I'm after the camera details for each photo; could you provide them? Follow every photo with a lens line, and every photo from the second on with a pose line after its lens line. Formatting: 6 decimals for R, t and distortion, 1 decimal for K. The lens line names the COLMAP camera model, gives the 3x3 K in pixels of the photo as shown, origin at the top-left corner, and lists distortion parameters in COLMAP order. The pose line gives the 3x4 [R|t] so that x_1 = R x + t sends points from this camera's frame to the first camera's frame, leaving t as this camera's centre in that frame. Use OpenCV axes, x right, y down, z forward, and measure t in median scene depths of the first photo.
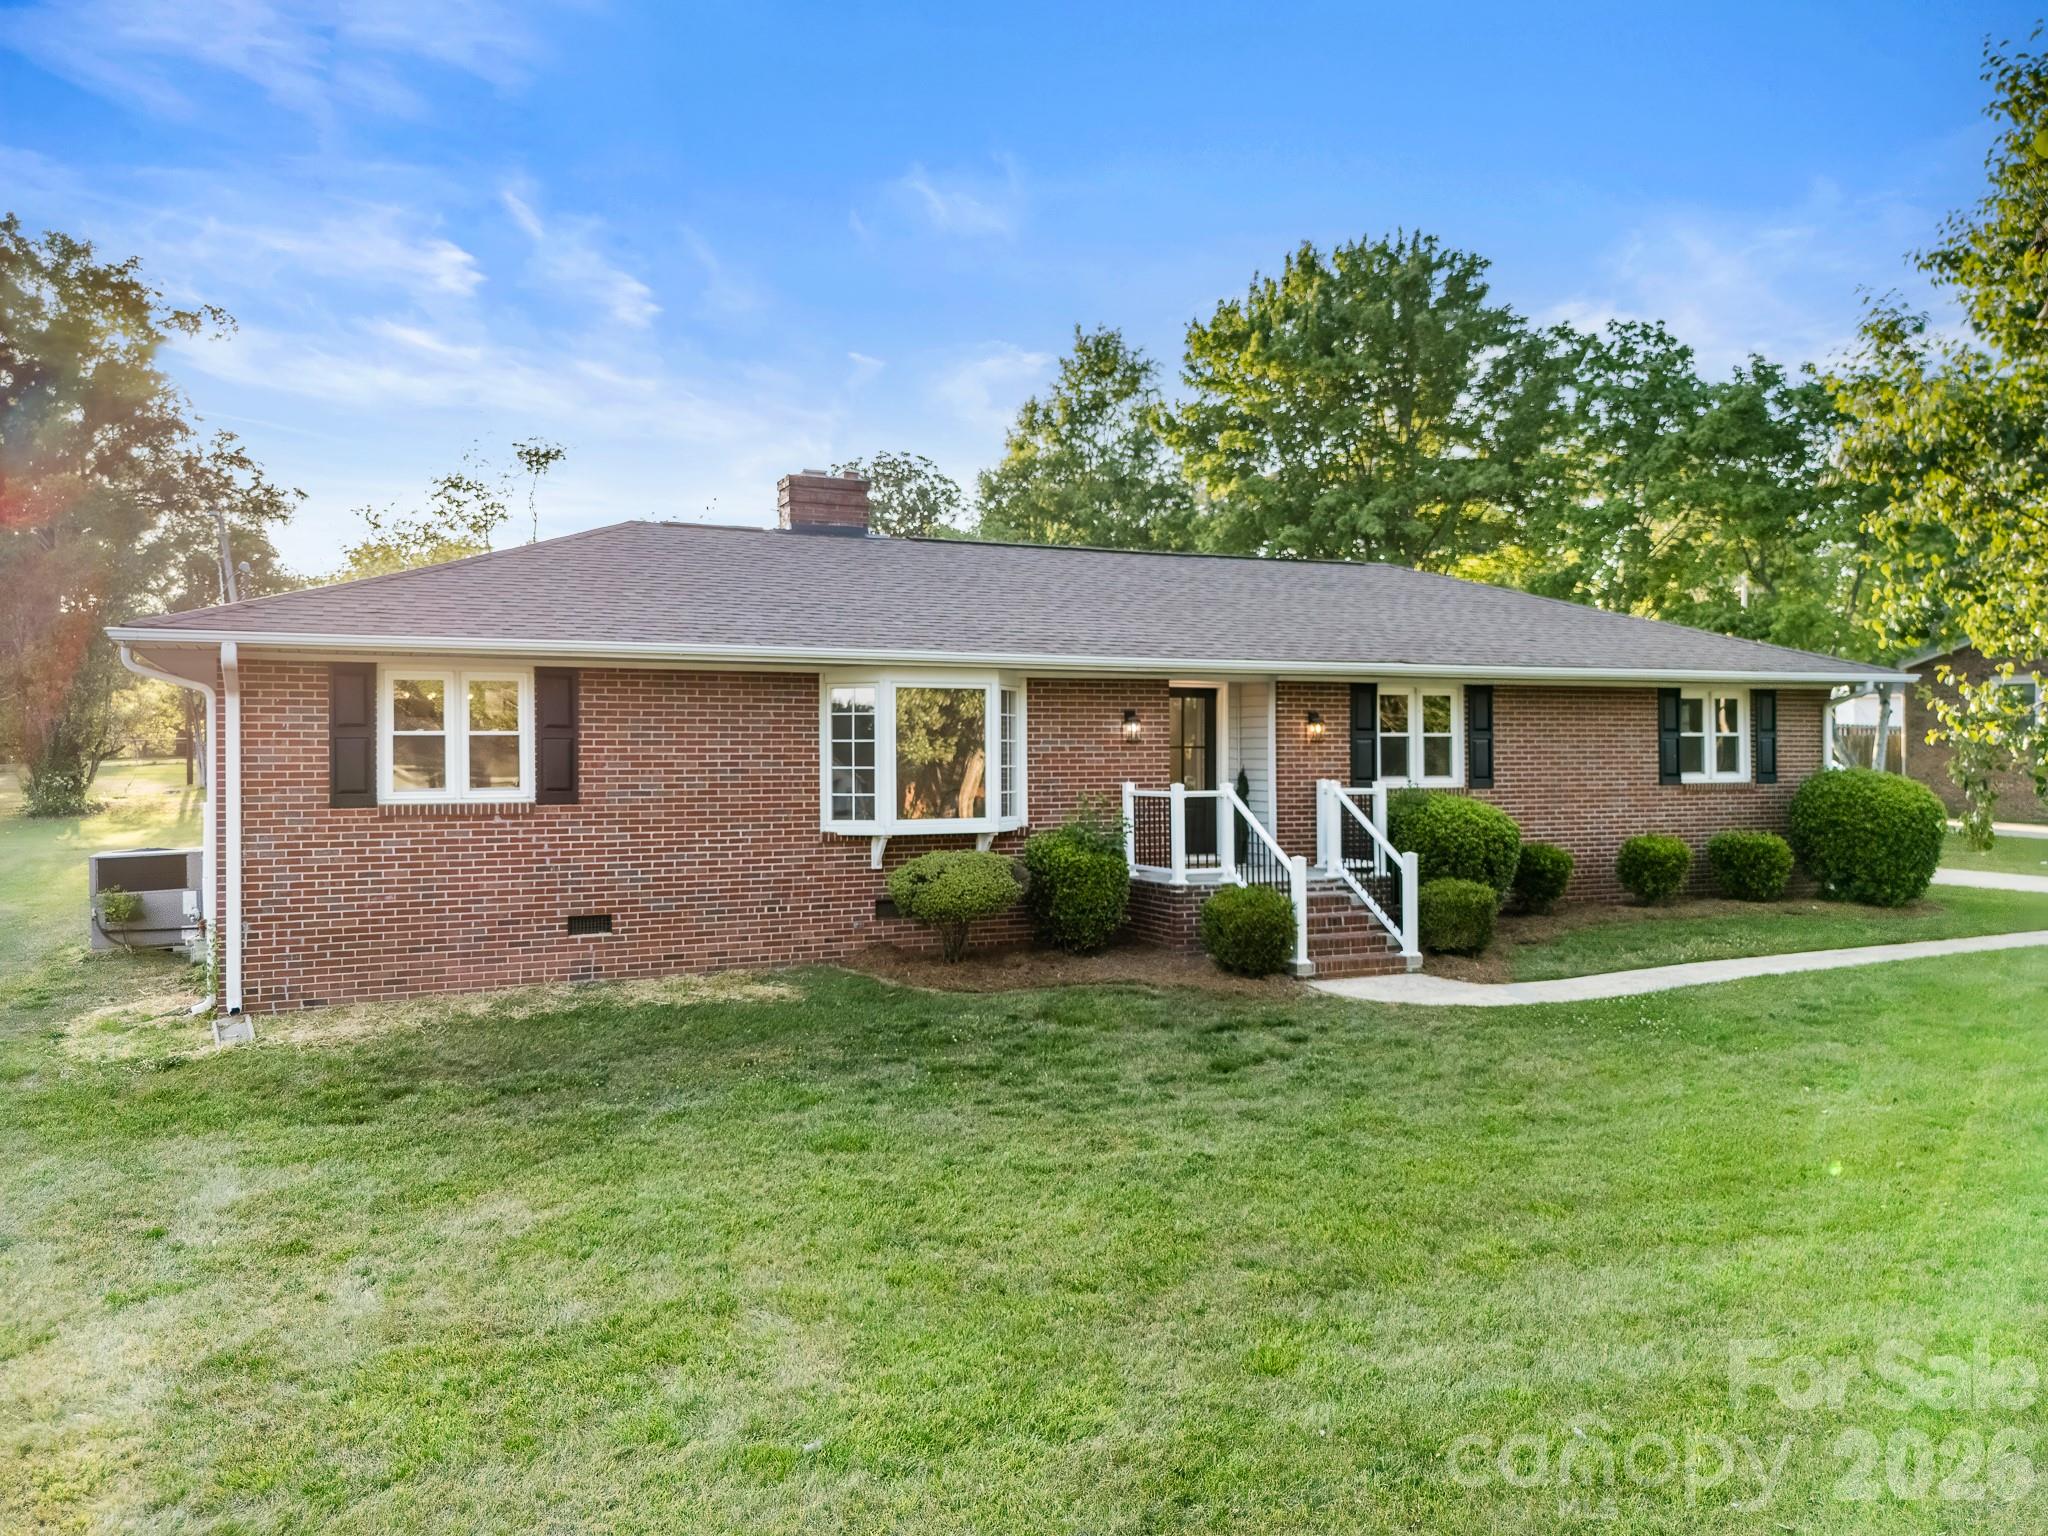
lens RADIAL K [[1492.2, 0, 1026.5], [0, 1492.2, 782.7], [0, 0, 1]] dist [0.003587, -0.007369]
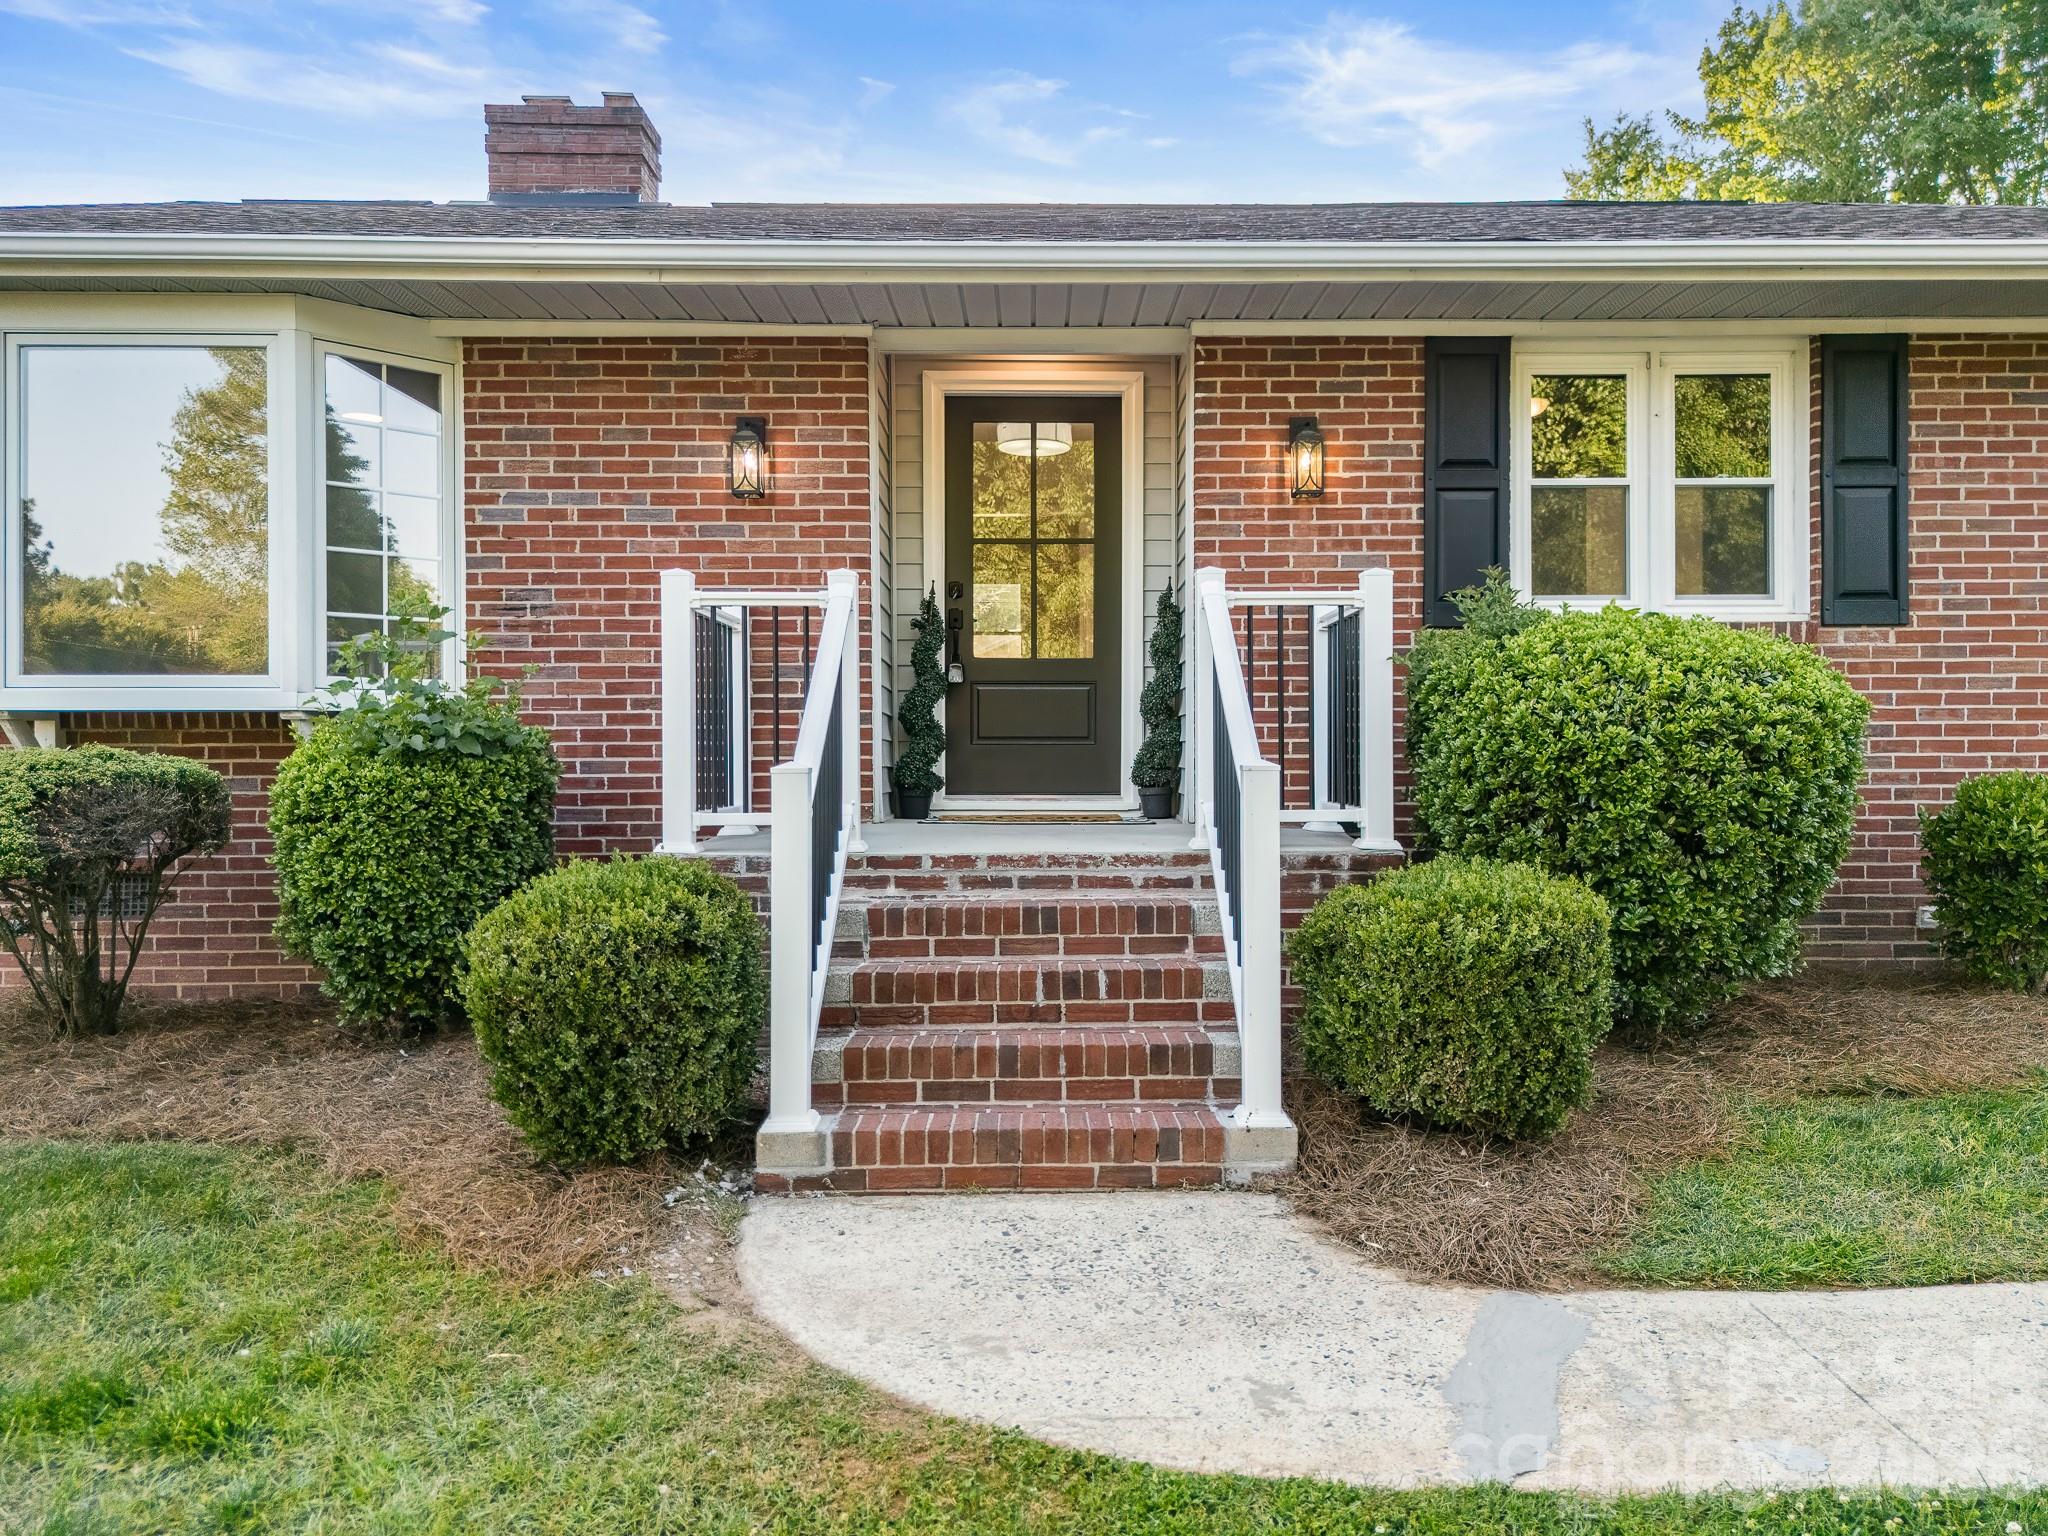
lens RADIAL K [[1558.3, 0, 1074.8], [0, 1558.3, 759.2], [0, 0, 1]] dist [0.058919, -0.046283]
pose [[0.924008, 0.001789, -0.382368, 0.275085], [-0.007753, 0.999871, -0.014055, 0.042050], [0.382294, 0.015952, 0.923903, 0.581969]]
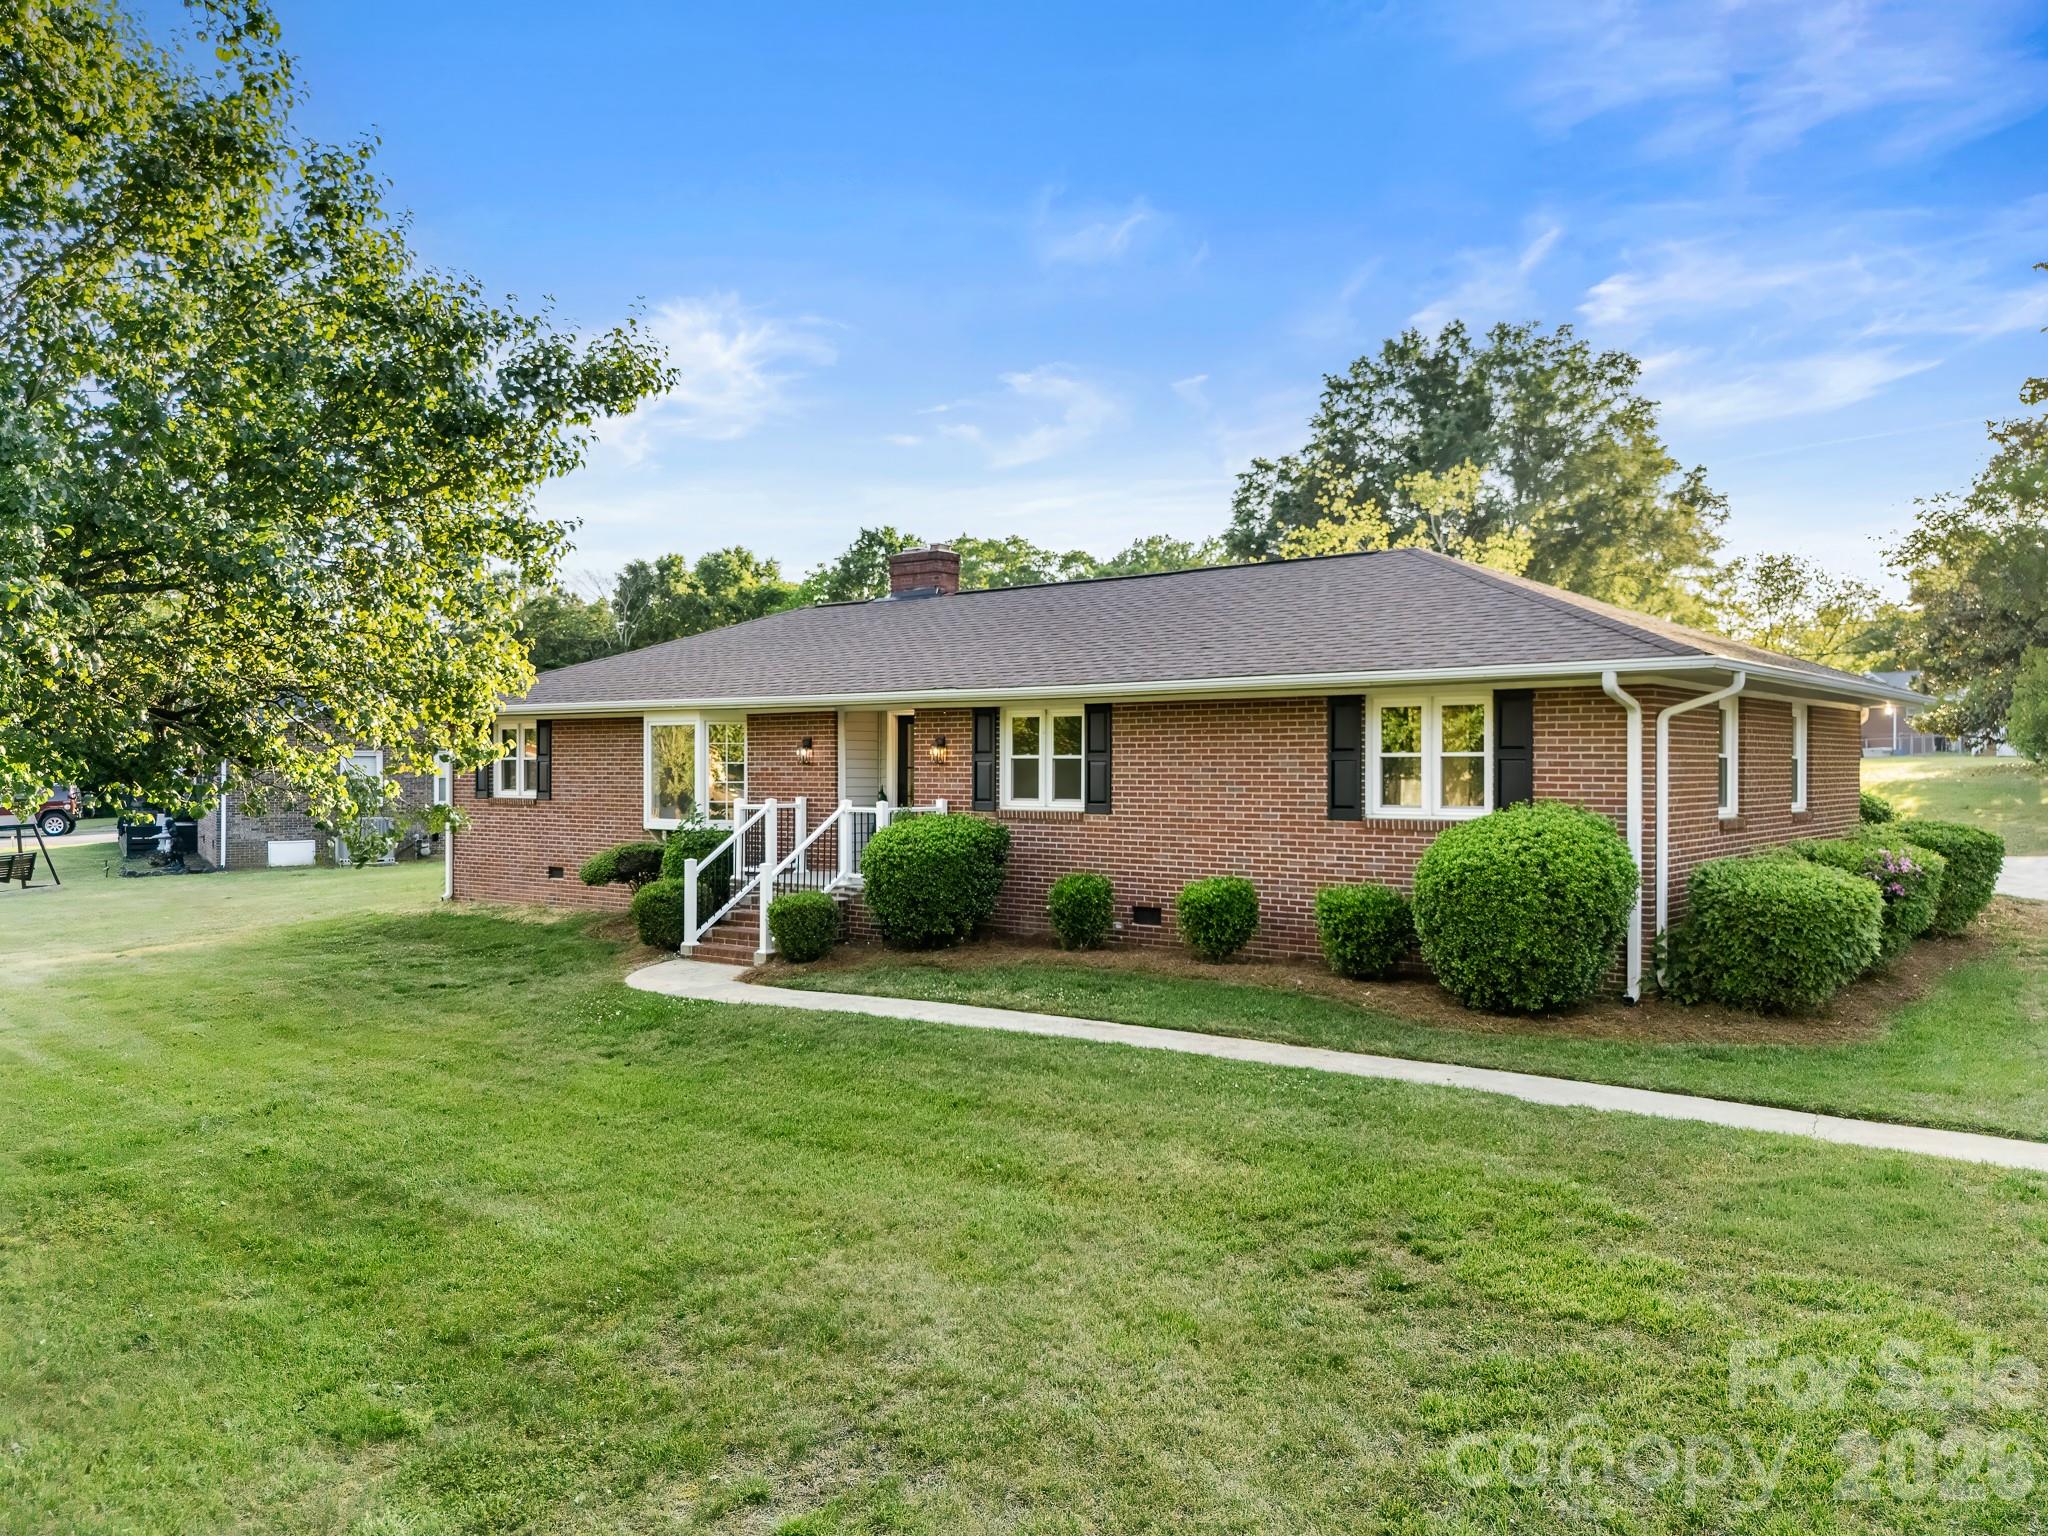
lens RADIAL K [[1558.3, 0, 1005.0], [0, 1558.3, 763.5], [0, 0, 1]] dist [0.058919, -0.046283]
pose [[0.458401, 0.002181, -0.888743, 1.147026], [-0.025367, 0.999622, -0.010631, -0.015900], [0.888384, 0.027418, 0.458283, 0.499519]]
